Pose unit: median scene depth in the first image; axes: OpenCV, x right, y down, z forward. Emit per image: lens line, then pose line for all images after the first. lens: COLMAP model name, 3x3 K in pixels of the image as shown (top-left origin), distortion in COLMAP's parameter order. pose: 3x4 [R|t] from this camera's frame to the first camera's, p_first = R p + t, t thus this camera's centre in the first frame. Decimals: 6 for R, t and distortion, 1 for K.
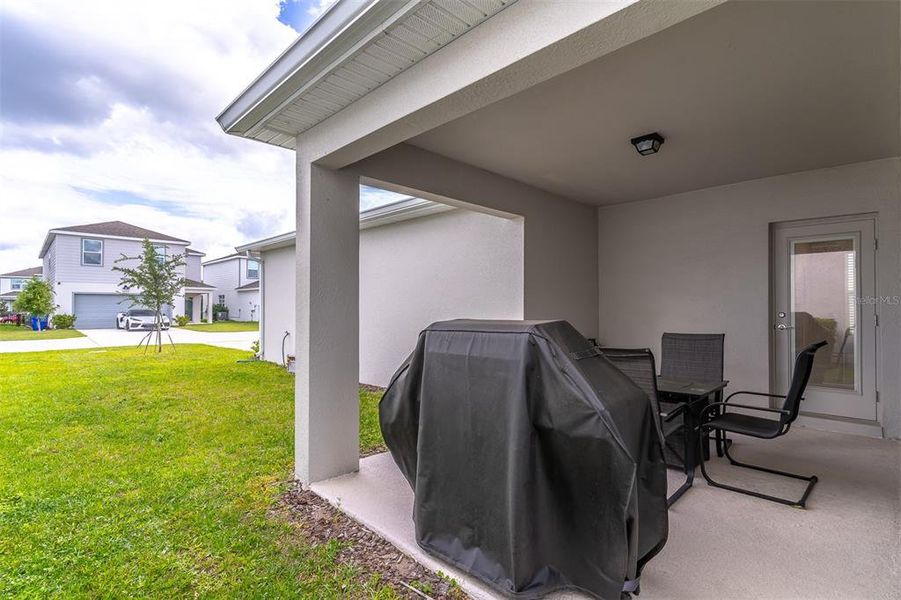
lens RADIAL K [[430.7, 0, 448.2], [0, 430.7, 301.8], [0, 0, 1]] dist [0.000971, 0.001116]
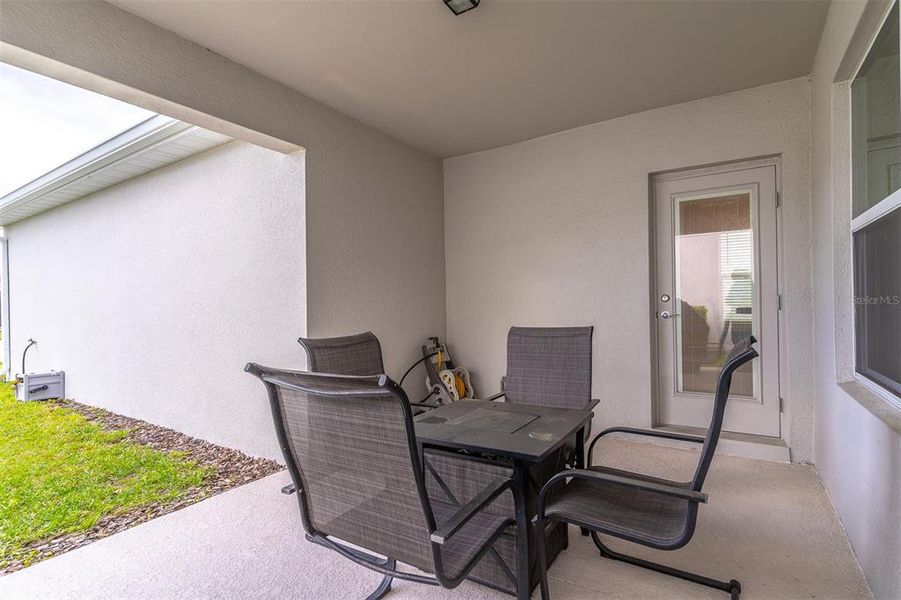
lens RADIAL K [[430.7, 0, 448.2], [0, 430.7, 301.8], [0, 0, 1]] dist [0.000971, 0.001116]
pose [[0.976396, -0.016870, 0.215327, 0.270942], [0.015251, 0.999842, 0.009178, 0.026402], [-0.215448, -0.005677, 0.976499, 0.387936]]
